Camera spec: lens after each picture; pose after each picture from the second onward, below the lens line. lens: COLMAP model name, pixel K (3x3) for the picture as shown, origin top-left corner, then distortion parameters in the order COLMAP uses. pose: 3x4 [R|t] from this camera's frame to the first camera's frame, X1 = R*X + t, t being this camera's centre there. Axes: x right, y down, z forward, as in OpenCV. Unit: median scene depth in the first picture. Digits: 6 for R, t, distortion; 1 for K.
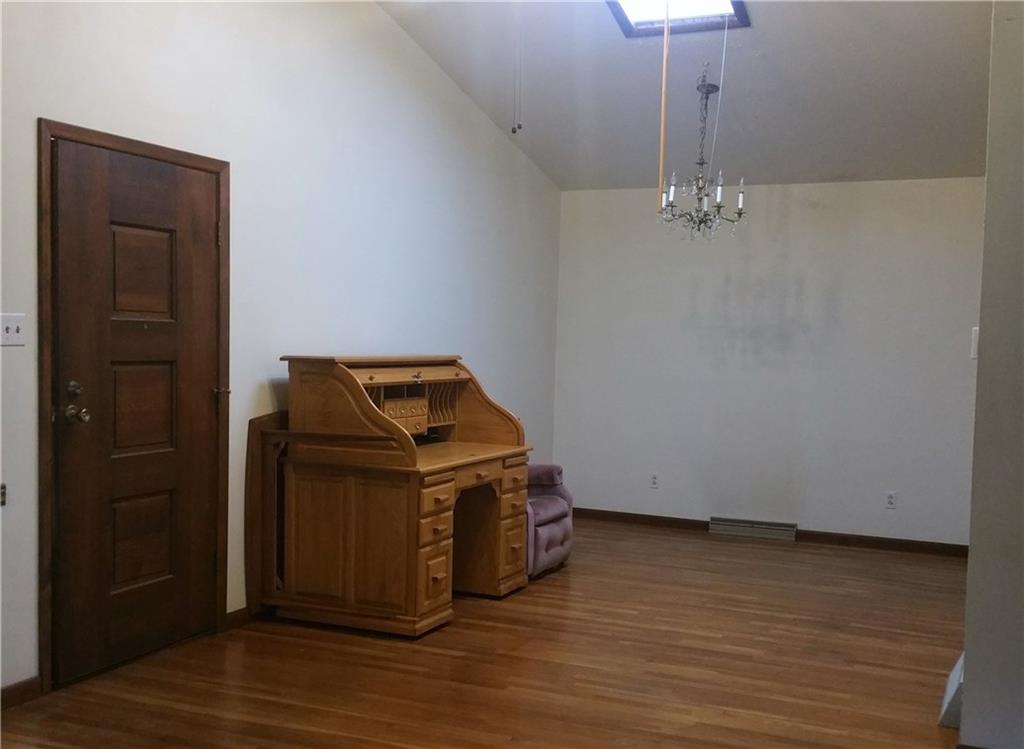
lens RADIAL K [[1105.2, 0, 512.0], [0, 1105.2, 374.5], [0, 0, 1]] dist [-0.001655, -0.002922]
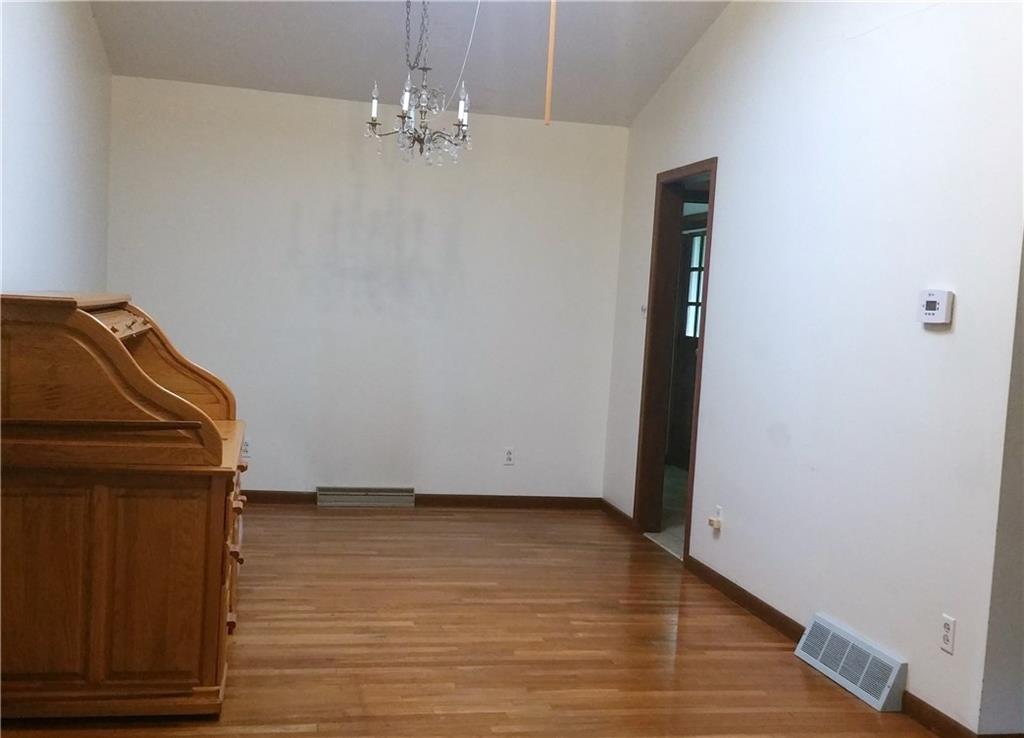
lens RADIAL K [[1123.9, 0, 512.0], [0, 1123.9, 369.0], [0, 0, 1]] dist [0.150299, -0.504937]
pose [[0.804220, -0.013944, 0.594168, -0.337075], [-0.017571, 0.998730, 0.047220, -0.010395], [-0.594071, -0.048415, 0.802954, 0.324066]]
